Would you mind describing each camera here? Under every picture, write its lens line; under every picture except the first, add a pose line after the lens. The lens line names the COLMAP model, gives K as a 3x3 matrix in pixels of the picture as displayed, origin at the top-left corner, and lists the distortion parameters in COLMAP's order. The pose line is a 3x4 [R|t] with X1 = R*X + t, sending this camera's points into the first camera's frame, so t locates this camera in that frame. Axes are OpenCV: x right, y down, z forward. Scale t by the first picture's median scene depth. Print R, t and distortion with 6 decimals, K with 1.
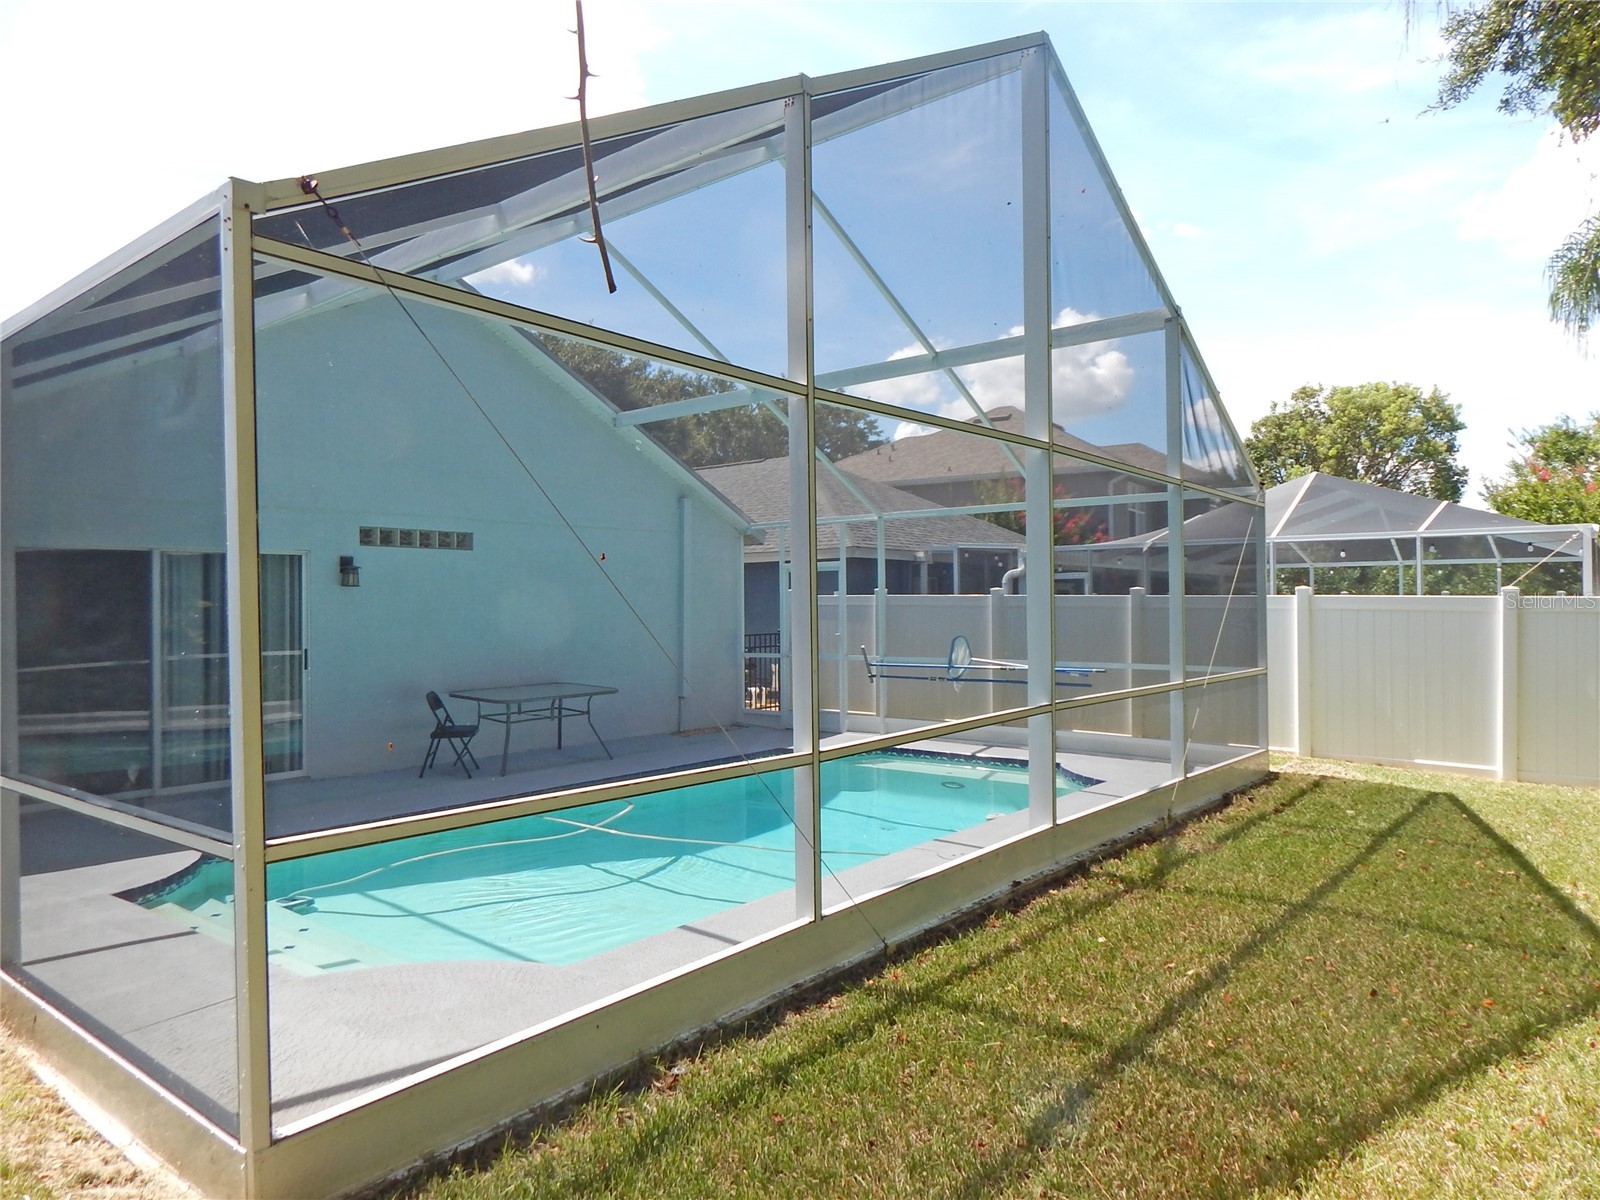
lens RADIAL K [[1058.4, 0, 805.2], [0, 1058.4, 595.6], [0, 0, 1]] dist [-0.010957, 0.000160]
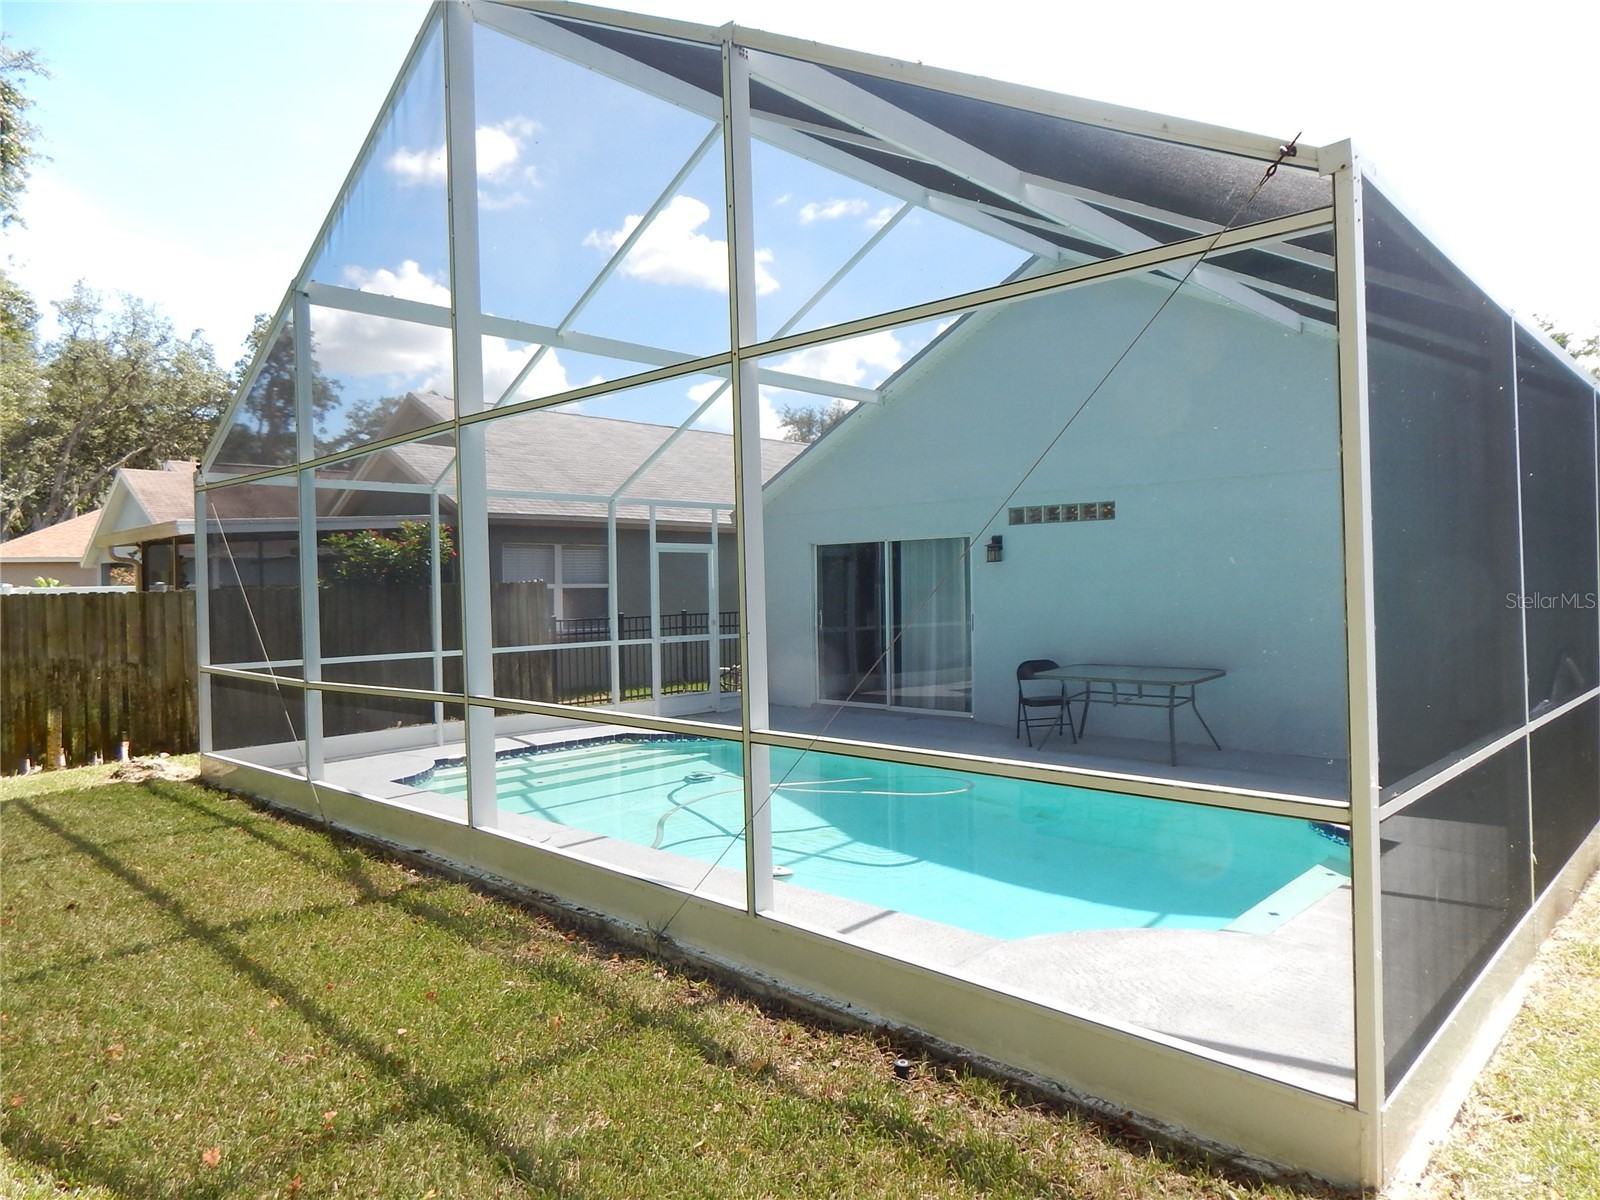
lens RADIAL K [[1058.4, 0, 809.5], [0, 1058.4, 604.5], [0, 0, 1]] dist [-0.010957, 0.000160]
pose [[-0.063167, 0.023900, -0.997717, 0.711692], [0.023823, 0.999464, 0.022434, 0.006802], [0.997719, -0.022352, -0.063702, 0.839922]]
